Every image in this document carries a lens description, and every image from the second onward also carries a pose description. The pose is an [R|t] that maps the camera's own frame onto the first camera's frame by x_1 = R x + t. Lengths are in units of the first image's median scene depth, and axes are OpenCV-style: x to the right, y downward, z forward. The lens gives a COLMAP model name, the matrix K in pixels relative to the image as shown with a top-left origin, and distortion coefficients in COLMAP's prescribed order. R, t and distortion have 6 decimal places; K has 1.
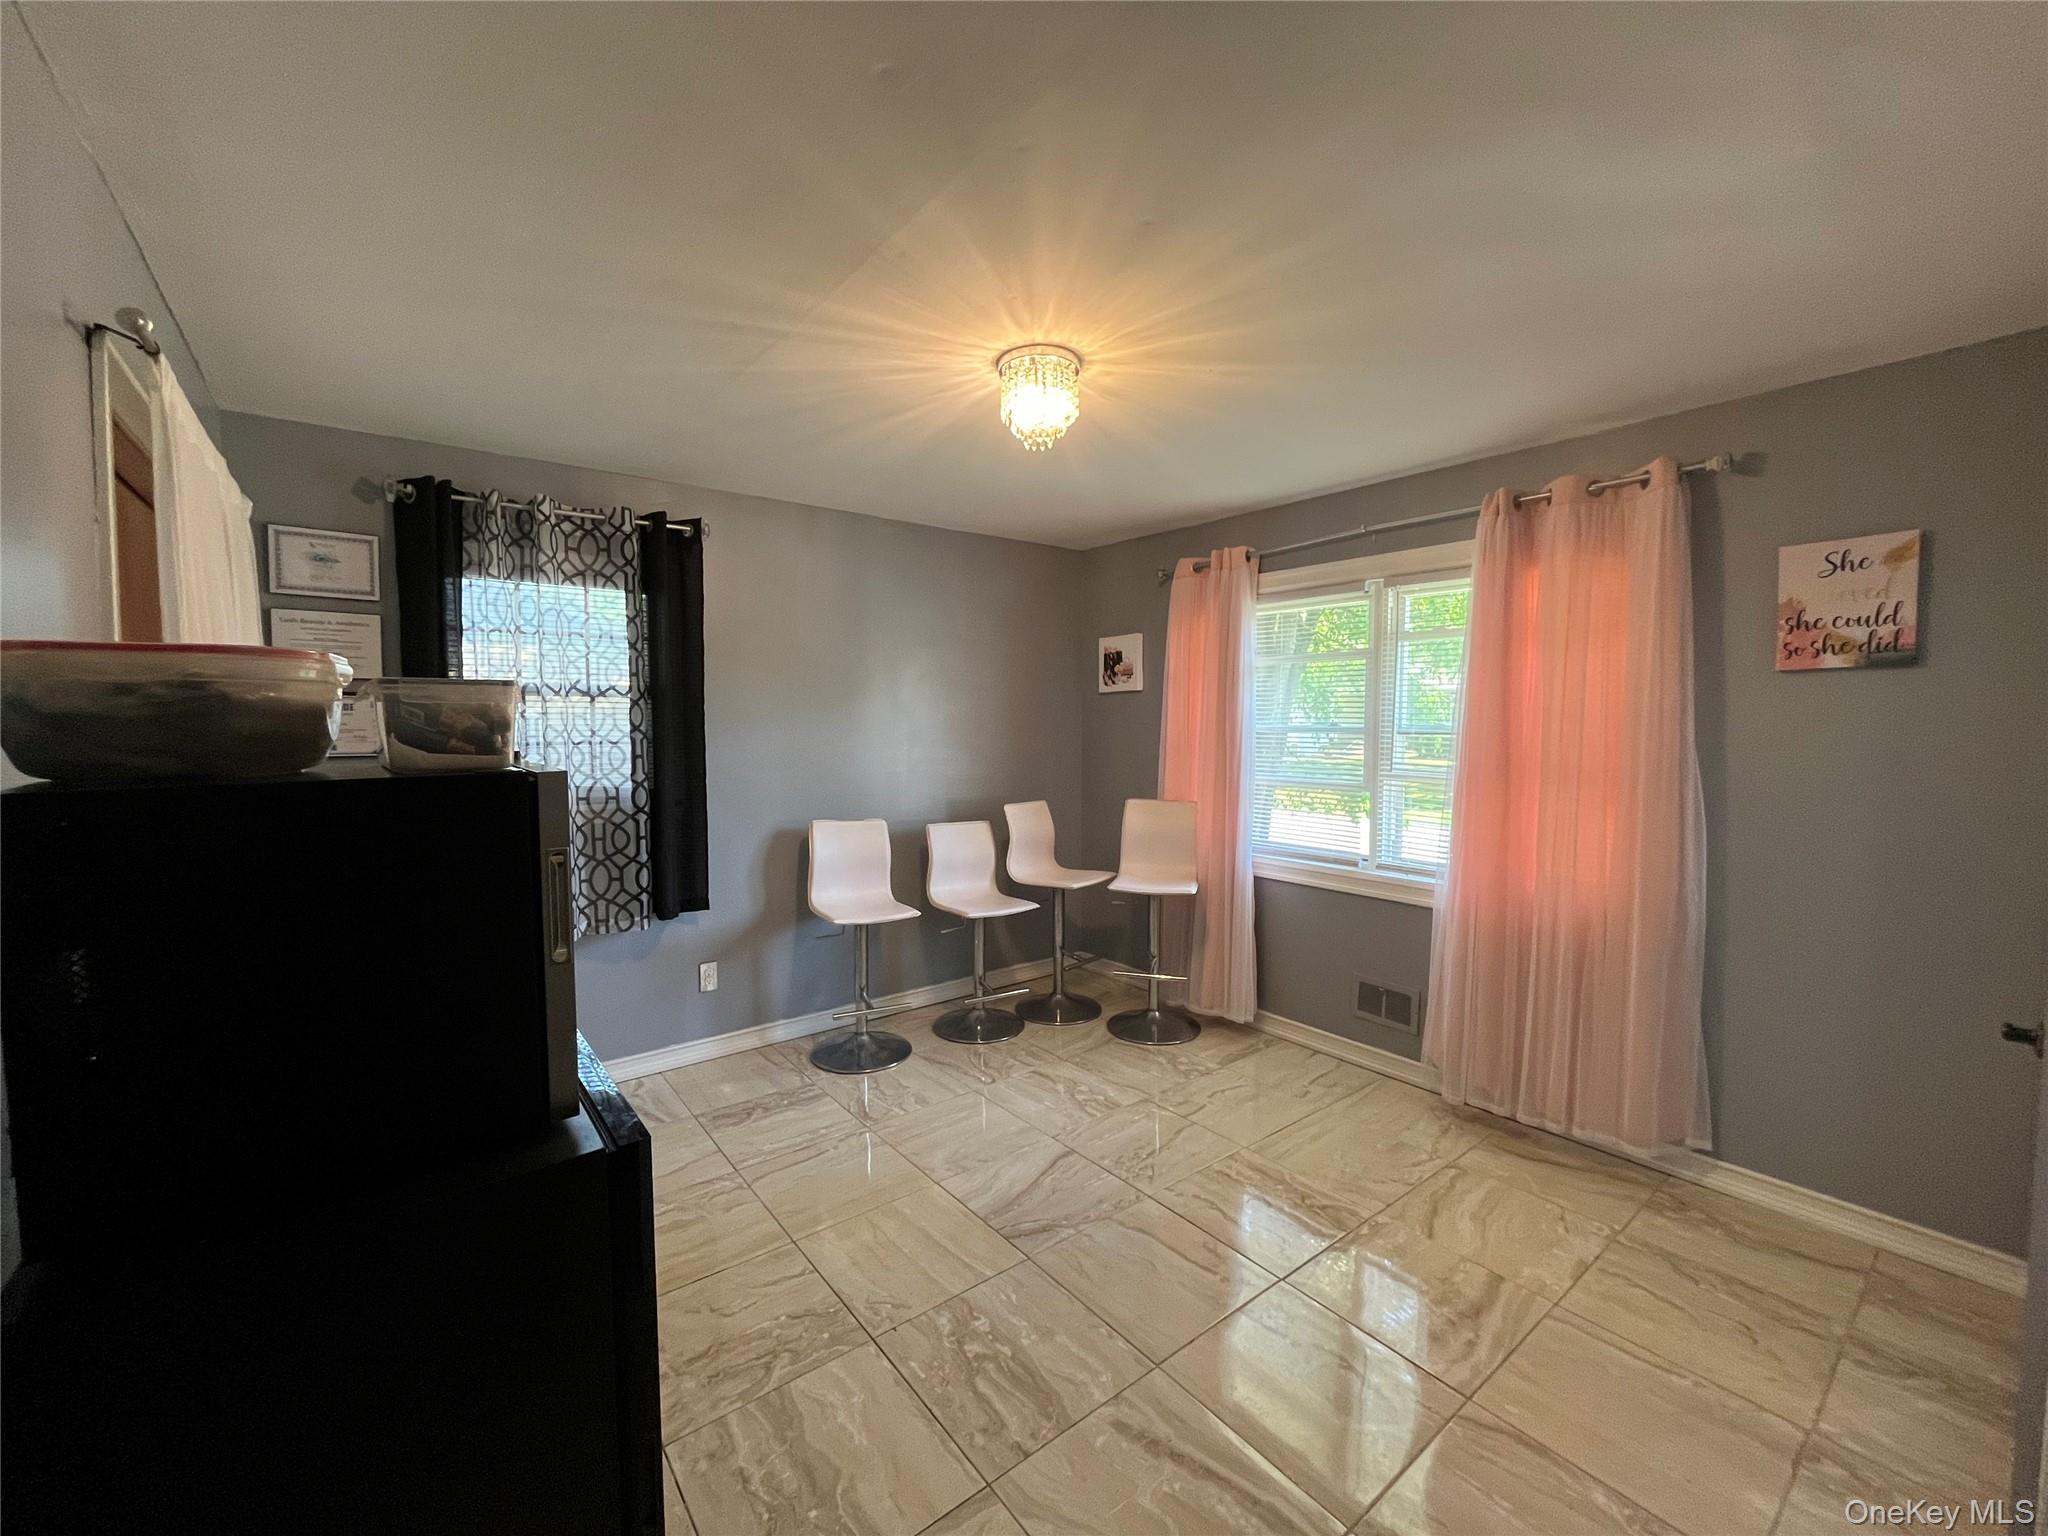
lens RADIAL K [[829.3, 0, 1021.5], [0, 829.3, 767.8], [0, 0, 1]] dist [-0.000595, -0.000261]
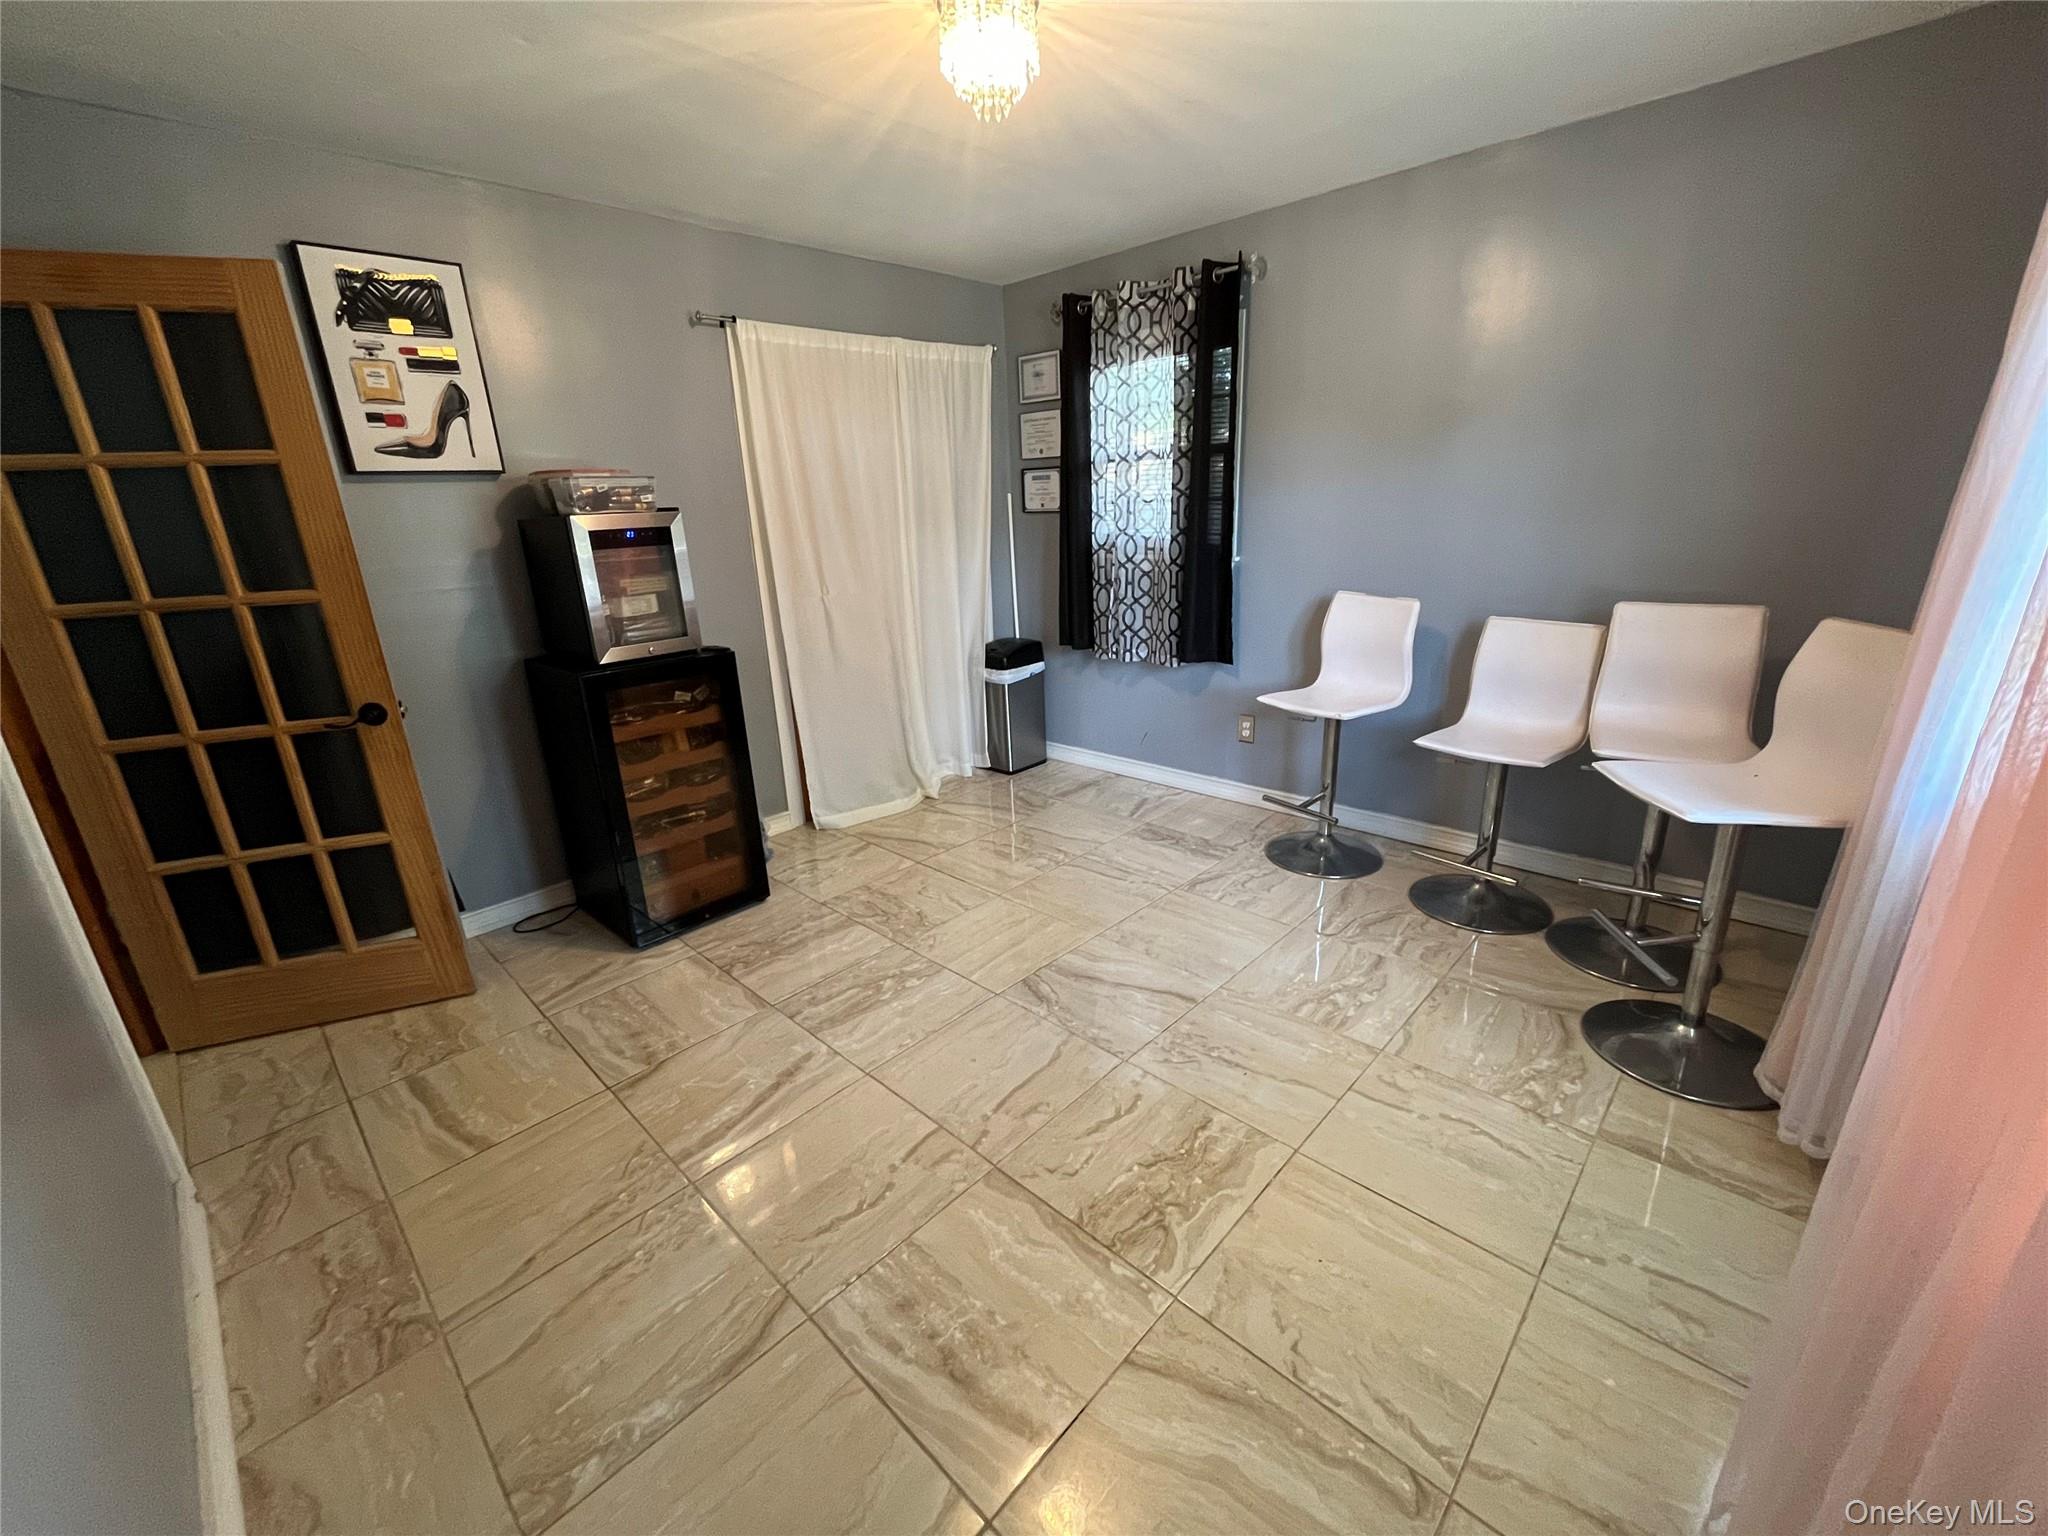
lens RADIAL K [[829.3, 0, 1021.5], [0, 829.3, 767.8], [0, 0, 1]] dist [-0.000595, -0.000261]
pose [[0.144375, 0.297996, -0.943586, 0.680480], [-0.021641, 0.954299, 0.298068, -0.014509], [0.989286, -0.022614, 0.144226, 0.626970]]
